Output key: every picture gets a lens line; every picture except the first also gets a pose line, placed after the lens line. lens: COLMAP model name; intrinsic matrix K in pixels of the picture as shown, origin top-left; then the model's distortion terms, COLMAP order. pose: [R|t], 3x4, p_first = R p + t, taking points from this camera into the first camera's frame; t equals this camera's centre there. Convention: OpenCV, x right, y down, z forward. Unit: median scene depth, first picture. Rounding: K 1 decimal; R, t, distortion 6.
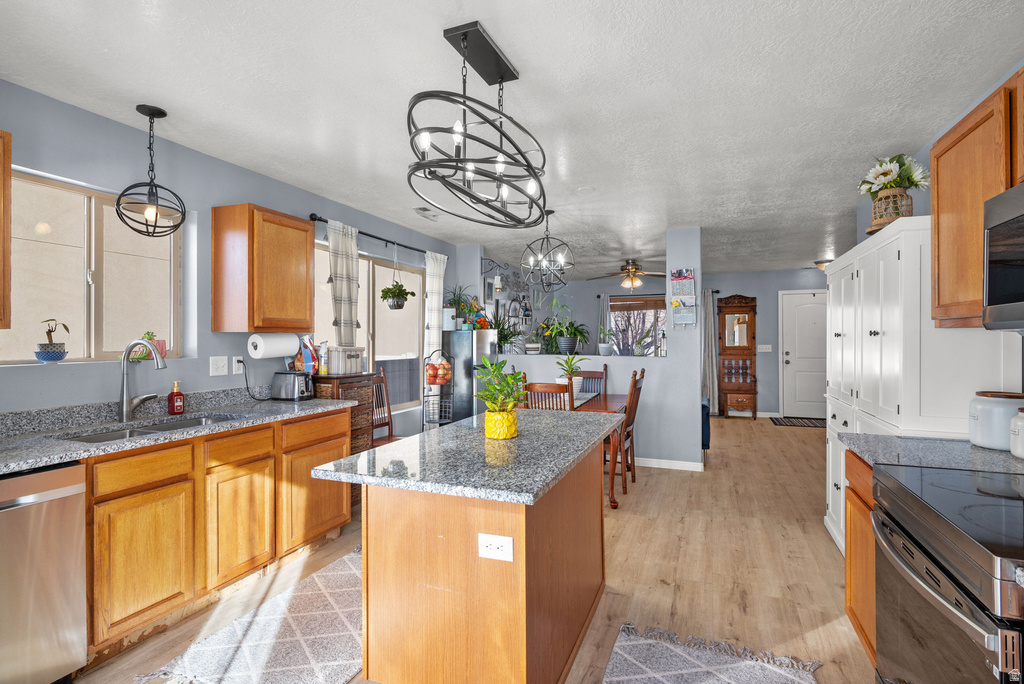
lens RADIAL K [[499.8, 0, 512.3], [0, 499.8, 335.8], [0, 0, 1]] dist [0.000615, -0.000186]
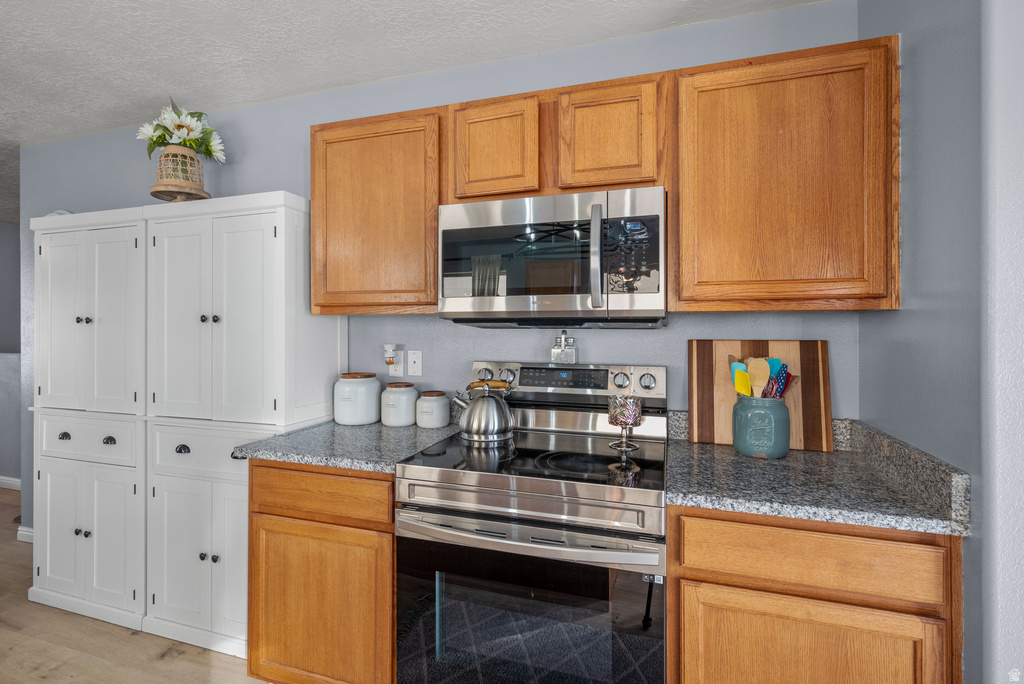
lens RADIAL K [[483.4, 0, 512.9], [0, 483.4, 327.9], [0, 0, 1]] dist [-0.000346, -0.000431]
pose [[-0.065293, 0.000218, 0.997866, -0.046949], [-0.004106, 0.999991, -0.000487, 0.003384], [-0.997858, -0.004129, -0.065292, 0.257839]]
